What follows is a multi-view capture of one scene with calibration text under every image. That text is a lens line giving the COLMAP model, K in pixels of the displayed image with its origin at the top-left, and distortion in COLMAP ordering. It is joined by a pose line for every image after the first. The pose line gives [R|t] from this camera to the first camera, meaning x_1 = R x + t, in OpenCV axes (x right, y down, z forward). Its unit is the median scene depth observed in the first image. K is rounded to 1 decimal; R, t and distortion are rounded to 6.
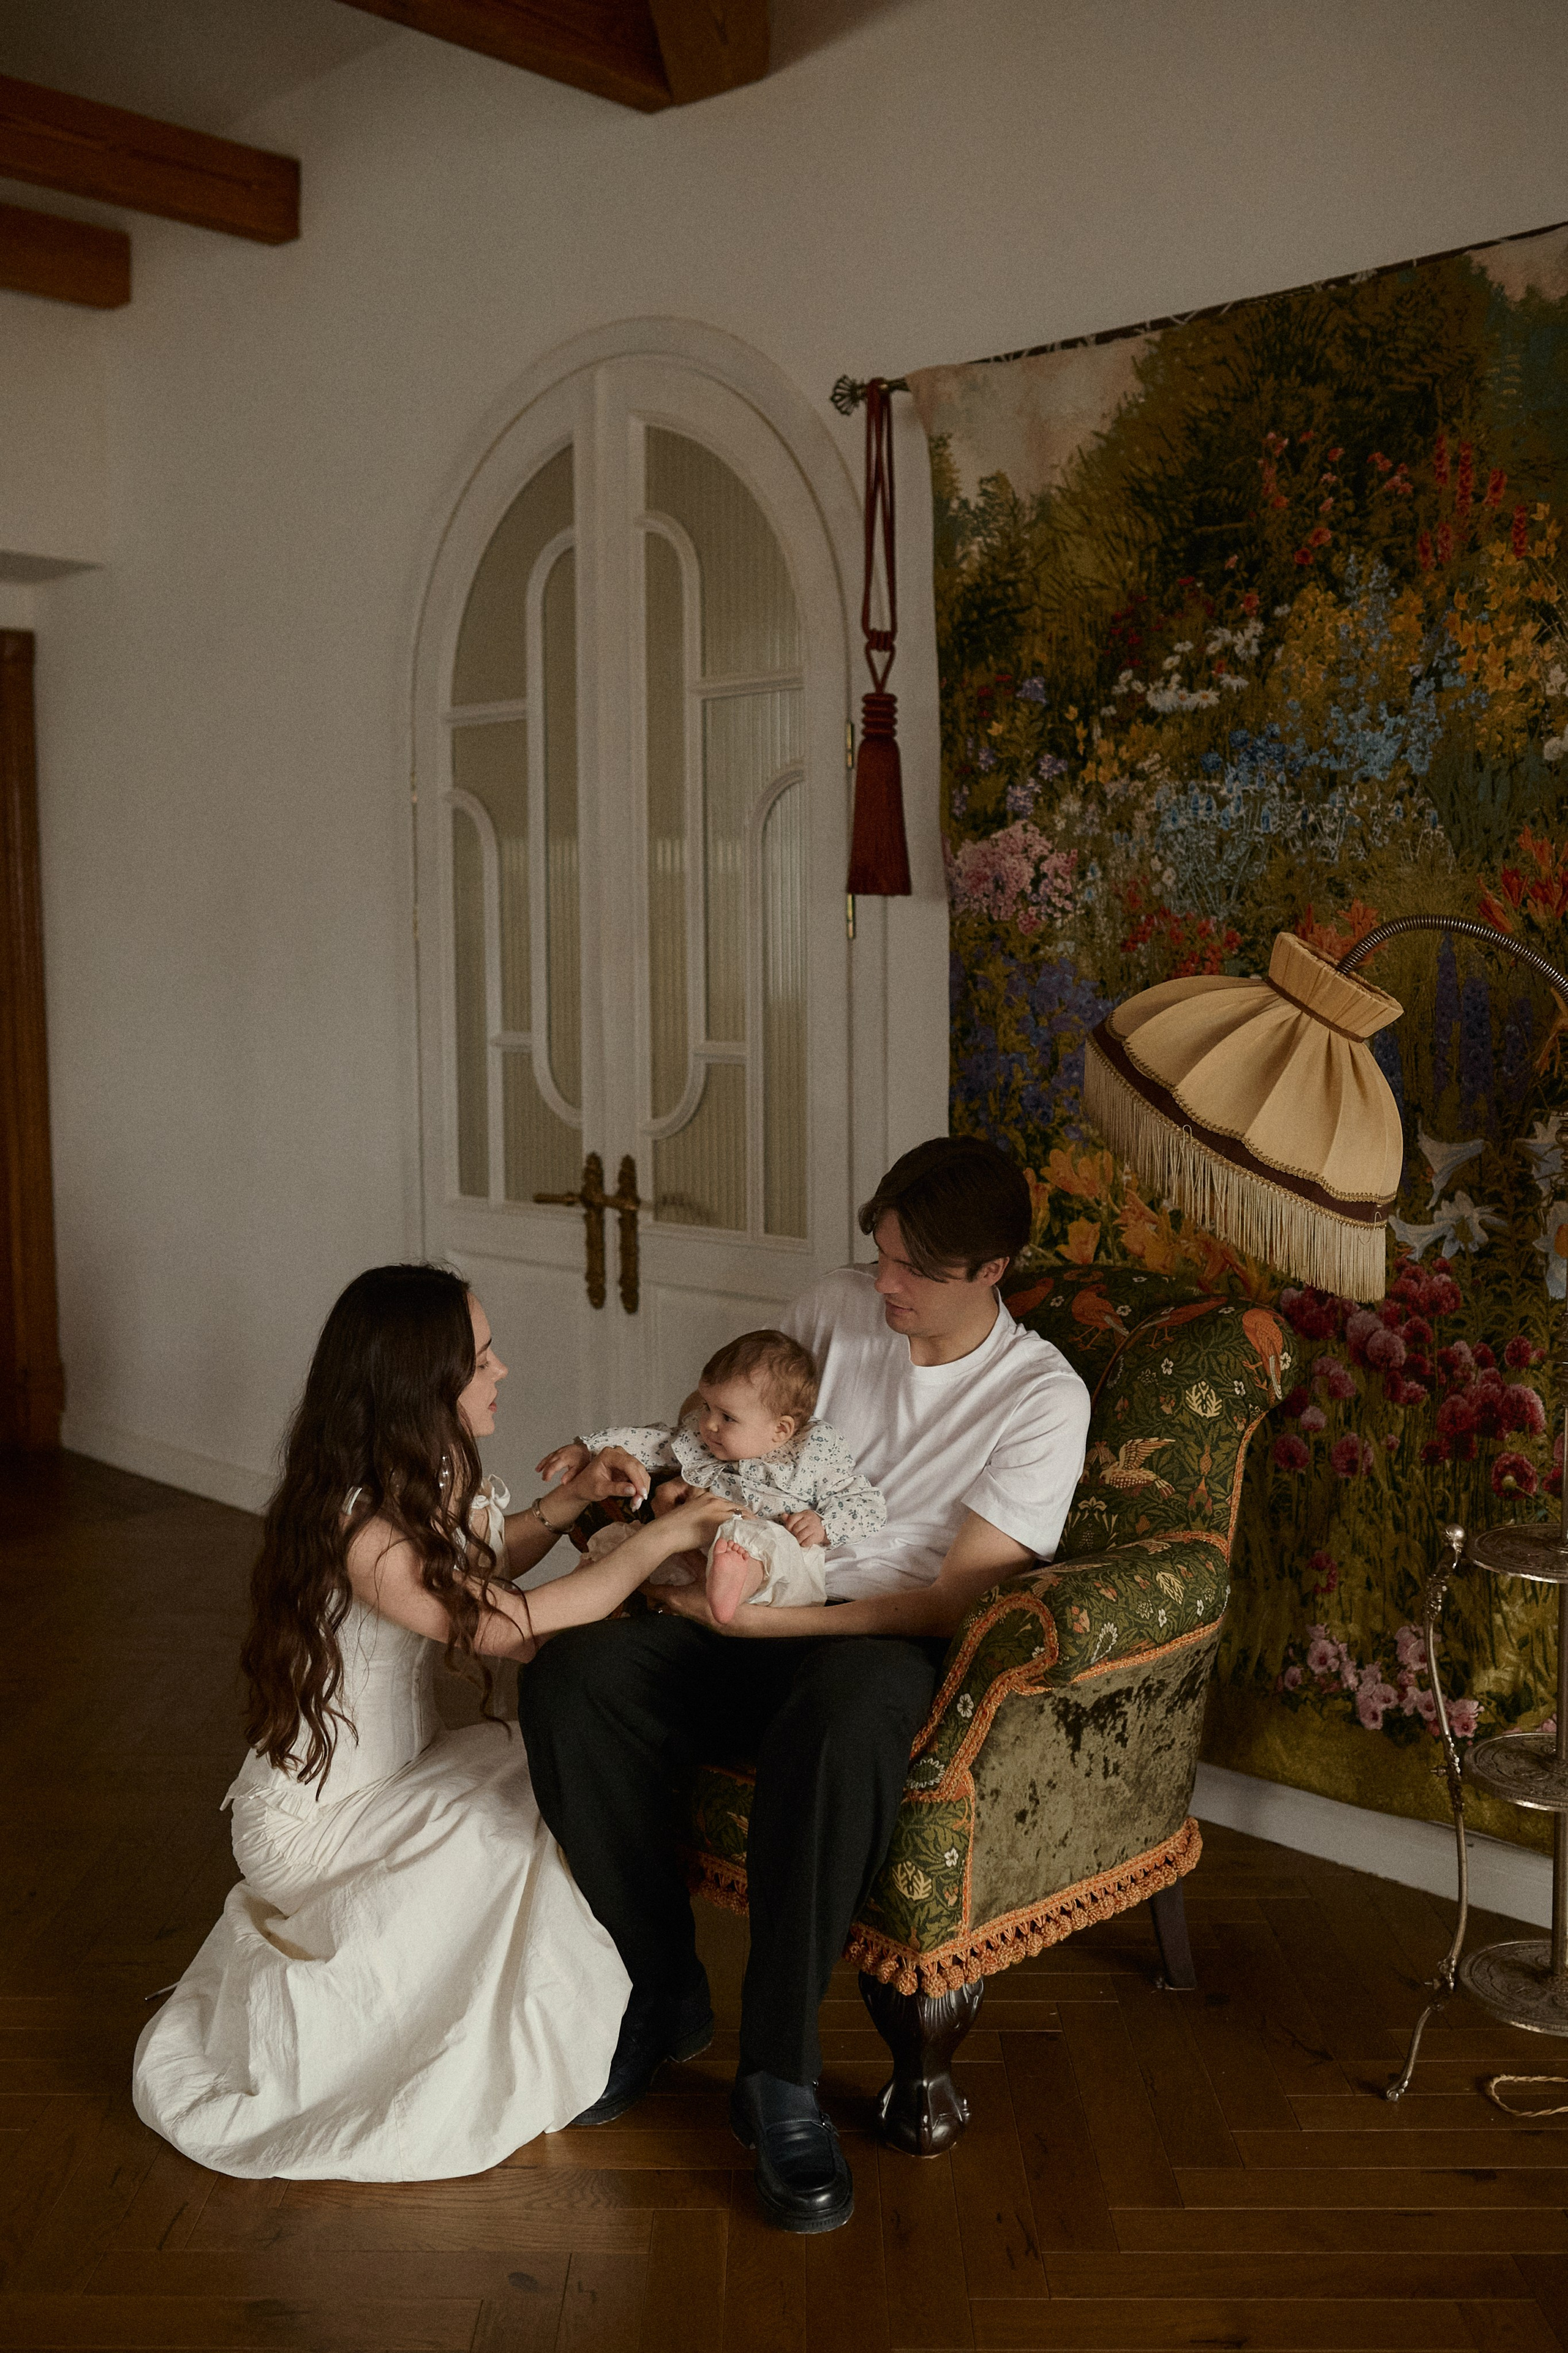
lens RADIAL K [[2400.9, 0, 787.2], [0, 2400.9, 1189.7], [0, 0, 1]] dist [-0.000034, 0.000000]
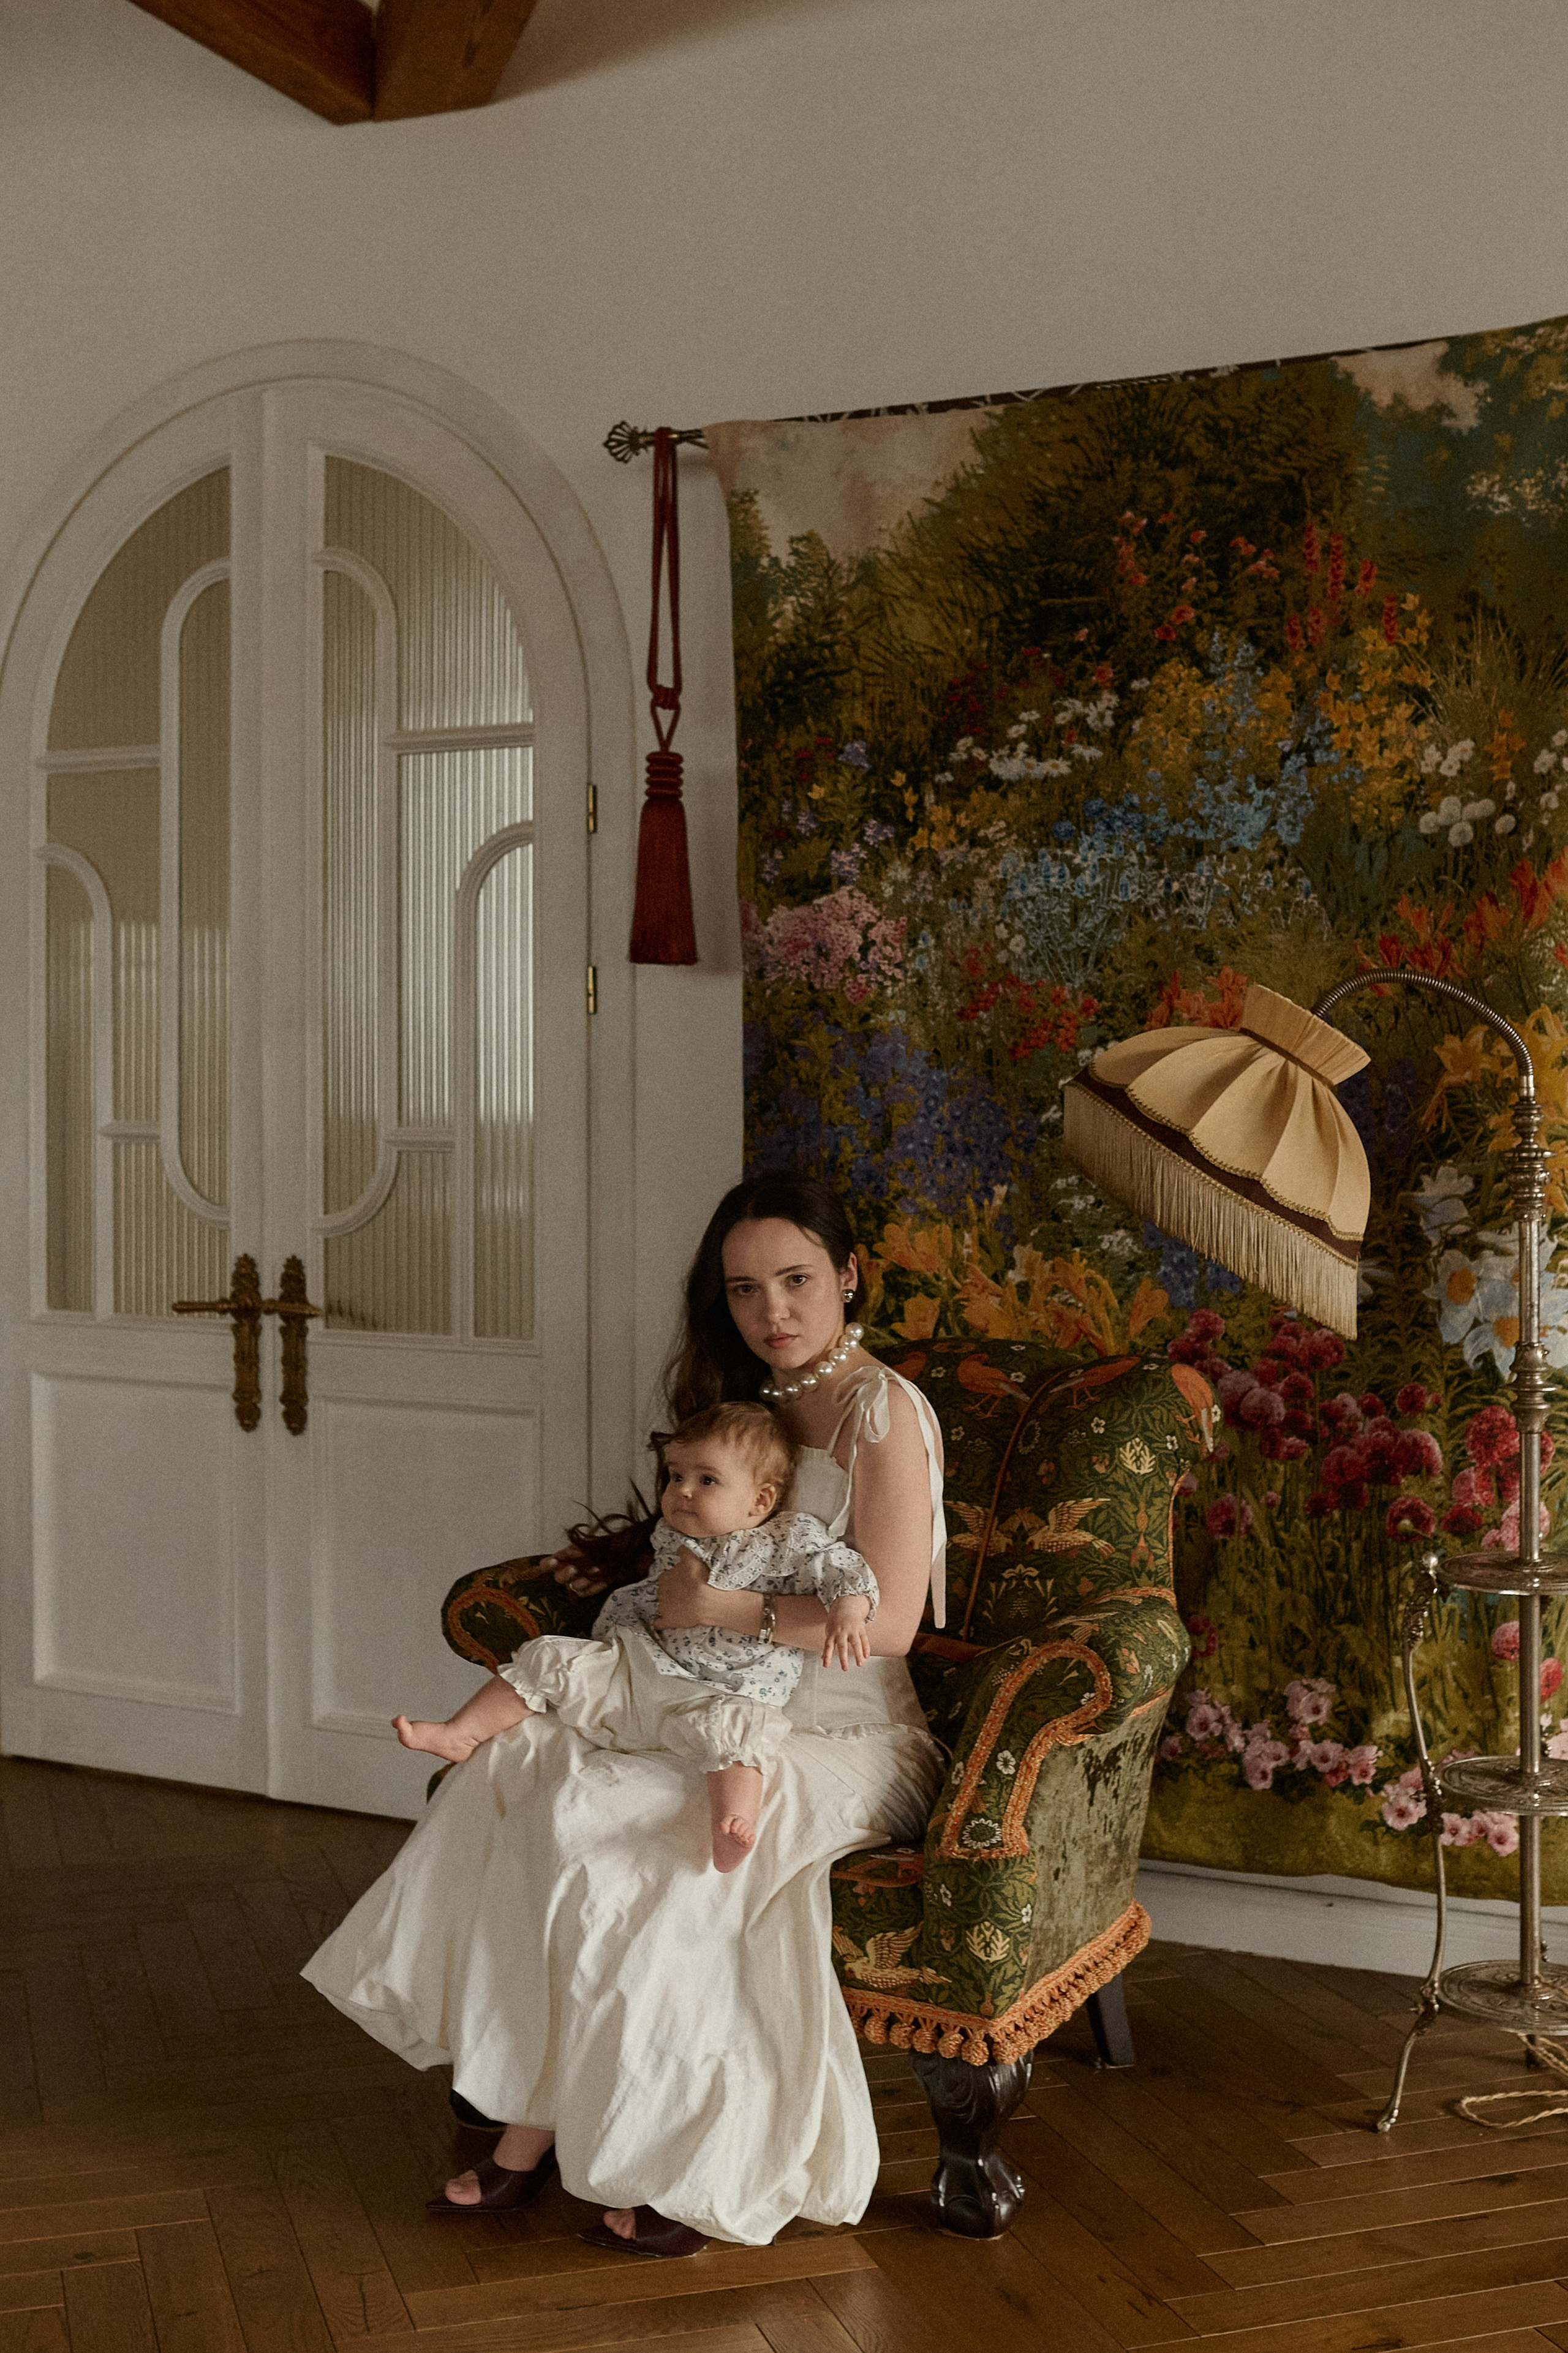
lens RADIAL K [[2801.4, 0, 782.8], [0, 2801.4, 1174.3], [0, 0, 1]] dist [0.014604, 0.000000]
pose [[0.944511, -0.005225, 0.328439, -0.333159], [0.029547, 0.997172, -0.069107, 0.044662], [-0.327149, 0.074977, 0.941994, -0.056696]]
